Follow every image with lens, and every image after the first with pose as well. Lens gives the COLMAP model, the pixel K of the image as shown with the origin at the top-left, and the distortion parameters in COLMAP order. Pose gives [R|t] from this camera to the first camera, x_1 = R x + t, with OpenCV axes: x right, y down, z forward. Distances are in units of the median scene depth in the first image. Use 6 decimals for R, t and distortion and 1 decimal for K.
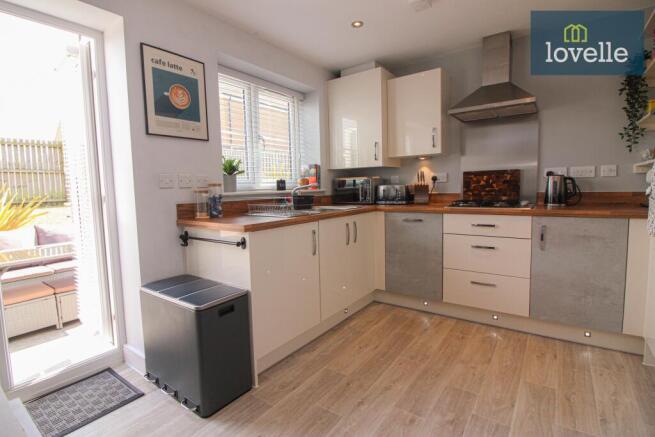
lens RADIAL K [[321.1, 0, 316.0], [0, 321.1, 220.0], [0, 0, 1]] dist [-0.015452, -0.001859]
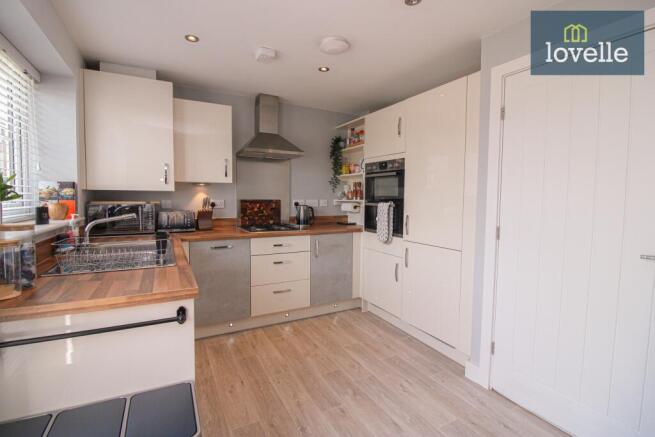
lens RADIAL K [[305.6, 0, 325.9], [0, 305.6, 216.1], [0, 0, 1]] dist [-0.010356, -0.006515]
pose [[0.418925, -0.029046, 0.907556, -0.500836], [0.069831, 0.997559, -0.000308, -0.085491], [-0.905332, 0.063505, 0.419931, 0.325867]]
